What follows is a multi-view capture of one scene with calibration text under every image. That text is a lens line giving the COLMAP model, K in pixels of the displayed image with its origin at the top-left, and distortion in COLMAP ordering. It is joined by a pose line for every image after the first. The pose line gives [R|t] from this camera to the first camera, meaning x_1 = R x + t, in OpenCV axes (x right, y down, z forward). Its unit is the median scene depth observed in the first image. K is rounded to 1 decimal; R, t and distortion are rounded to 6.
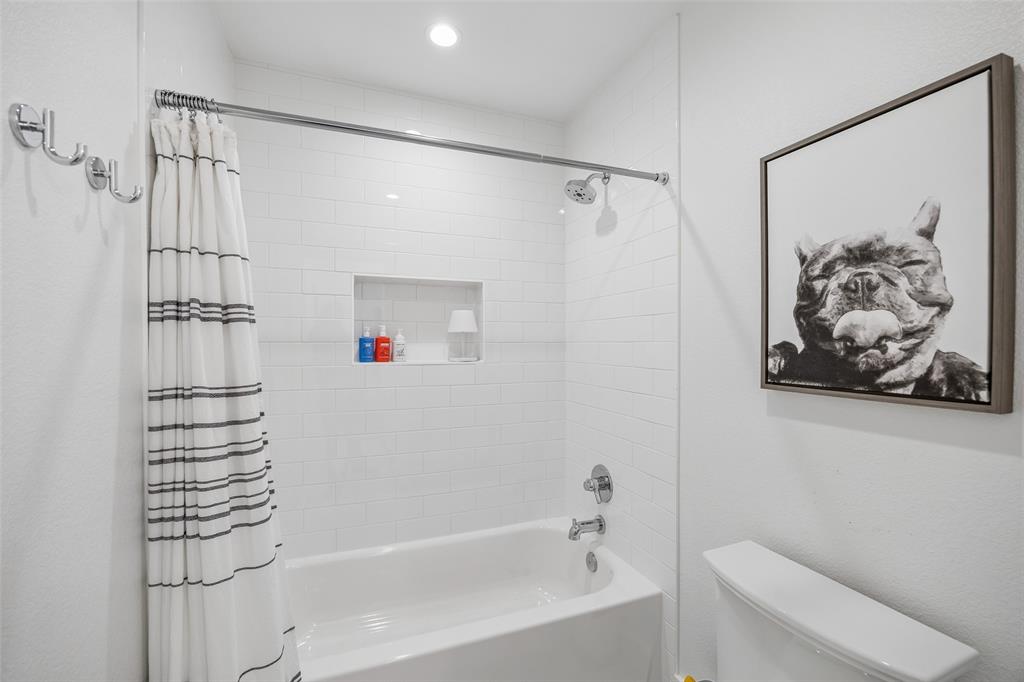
lens RADIAL K [[436.2, 0, 513.0], [0, 436.2, 342.2], [0, 0, 1]] dist [-0.004609, -0.000270]
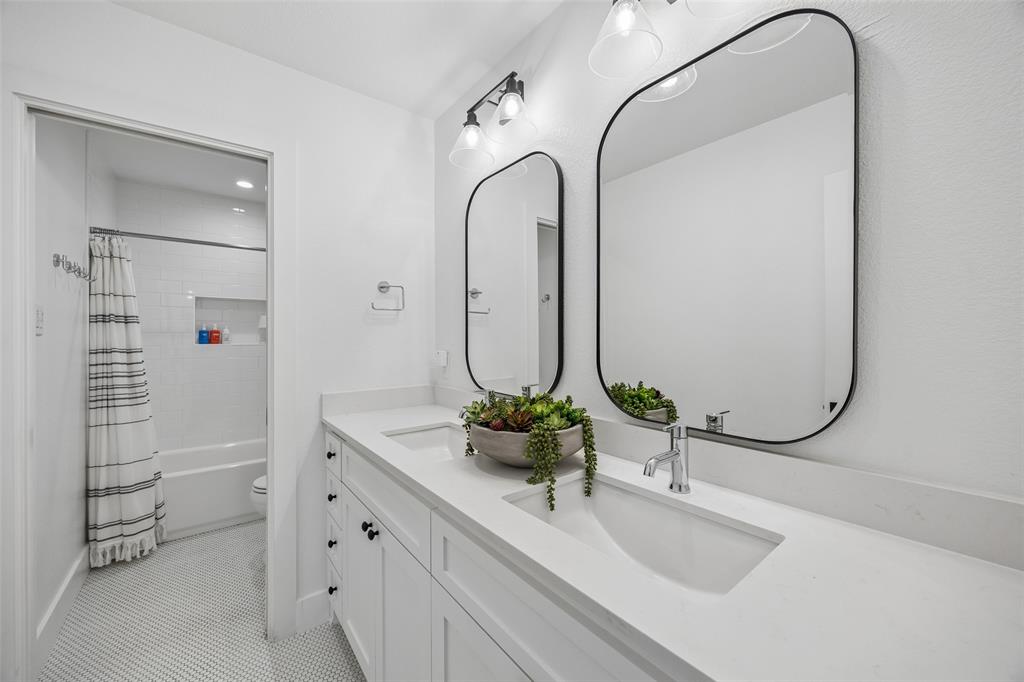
lens RADIAL K [[397.9, 0, 513.2], [0, 397.9, 334.3], [0, 0, 1]] dist [-0.000516, 0.000439]
pose [[0.958735, 0.000687, 0.284300, 0.836644], [0.001537, 0.999970, -0.007599, 0.039805], [-0.284296, 0.007722, 0.958705, -1.857473]]
